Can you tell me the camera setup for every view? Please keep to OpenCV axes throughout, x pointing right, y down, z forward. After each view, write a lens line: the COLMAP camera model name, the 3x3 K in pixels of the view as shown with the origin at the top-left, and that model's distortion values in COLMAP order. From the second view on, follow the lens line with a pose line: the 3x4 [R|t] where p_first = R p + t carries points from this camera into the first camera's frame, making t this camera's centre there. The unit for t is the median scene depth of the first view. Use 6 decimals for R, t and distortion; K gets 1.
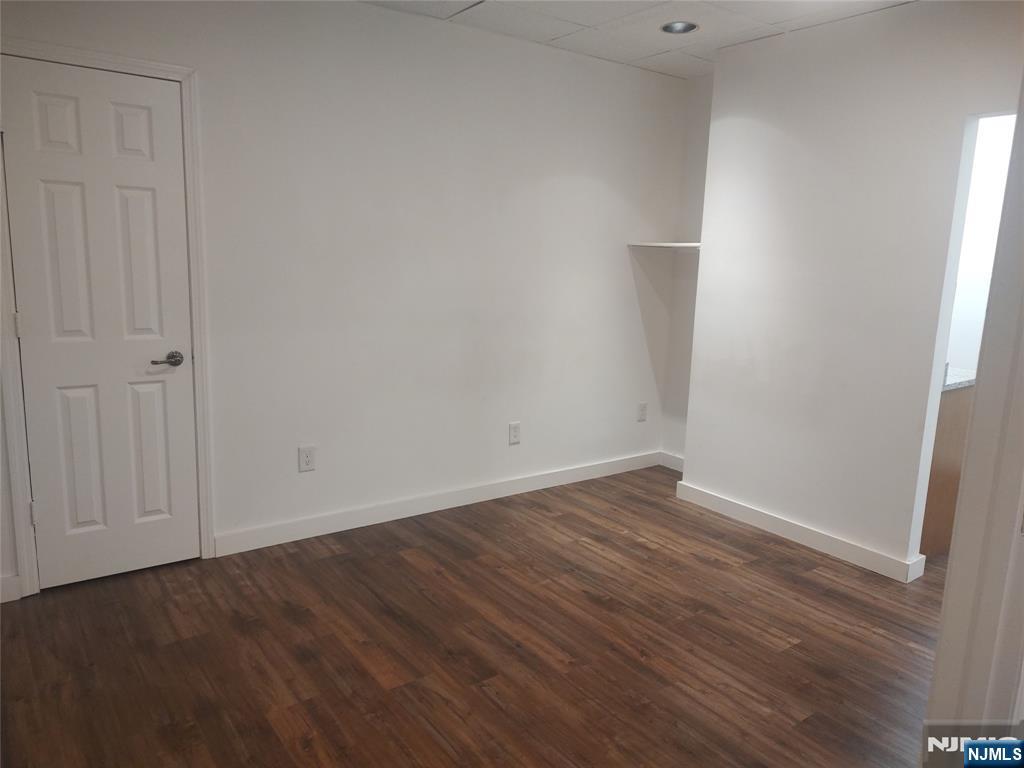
lens RADIAL K [[734.7, 0, 516.7], [0, 734.7, 385.1], [0, 0, 1]] dist [0.023877, -0.006373]
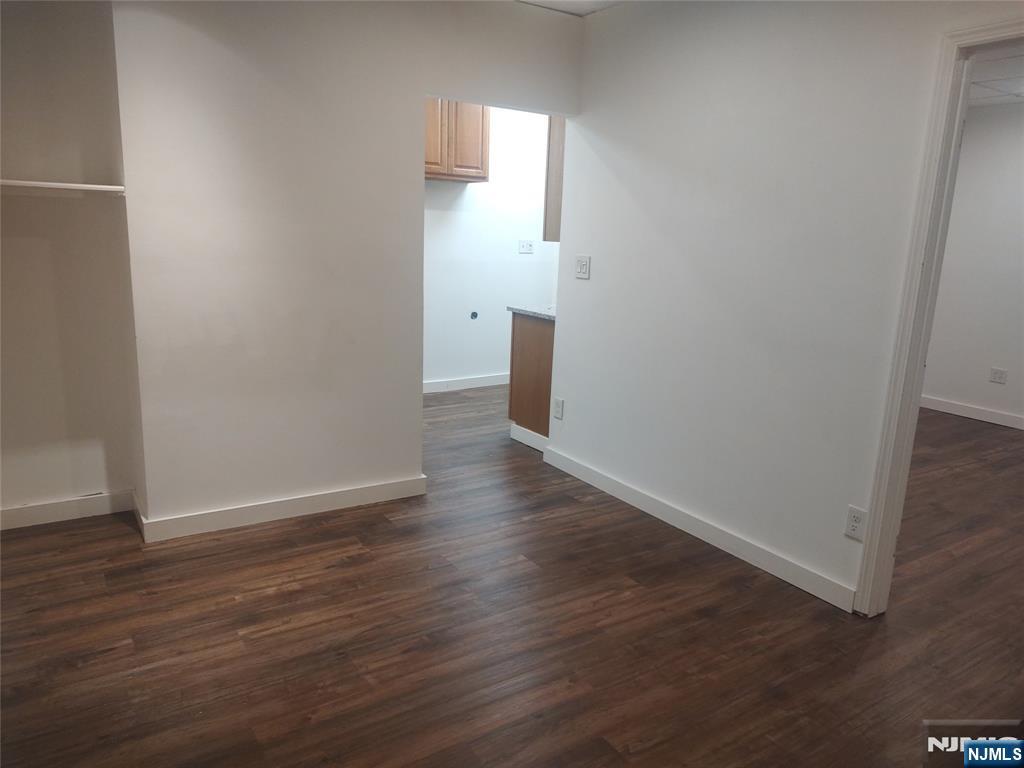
lens RADIAL K [[734.7, 0, 516.7], [0, 734.7, 385.1], [0, 0, 1]] dist [0.023877, -0.006373]
pose [[0.054137, -0.242201, 0.968715, -0.616582], [0.137338, 0.962724, 0.233027, -0.167579], [-0.989044, 0.120426, 0.085383, 0.806344]]
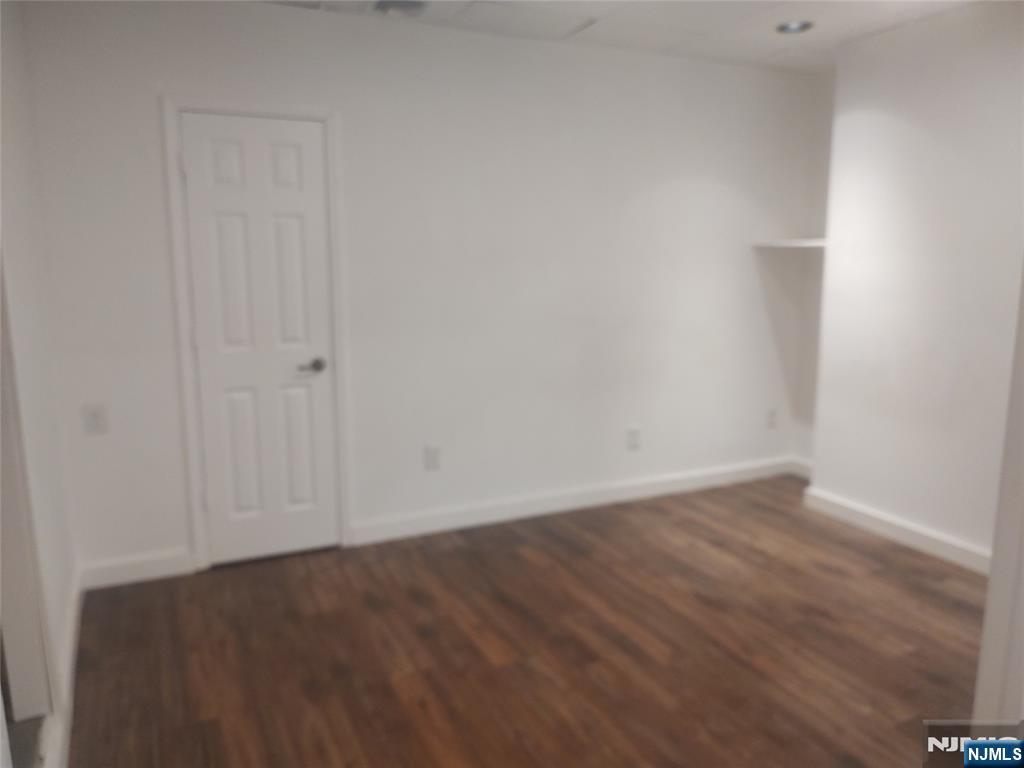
lens RADIAL K [[760.7, 0, 512.0], [0, 760.7, 384.0], [0, 0, 1]] dist [-0.004577, -0.002837]
pose [[0.980490, -0.004704, -0.196513, 0.054364], [0.001497, 0.999863, -0.016468, 0.013057], [0.196563, 0.015853, 0.980363, -0.076325]]
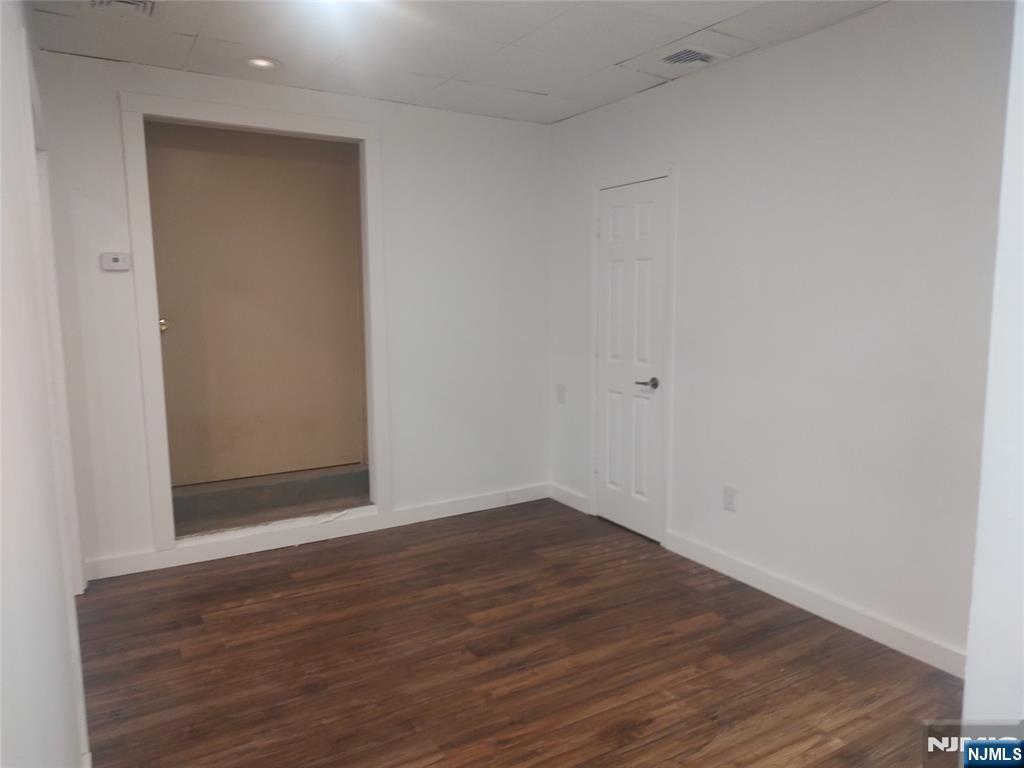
lens RADIAL K [[719.7, 0, 510.6], [0, 719.7, 386.0], [0, 0, 1]] dist [0.027384, -0.003198]
pose [[-0.106333, 0.092468, -0.990022, 0.865961], [-0.179896, 0.977446, 0.110616, -0.130118], [0.977922, 0.189863, -0.087300, 0.881879]]
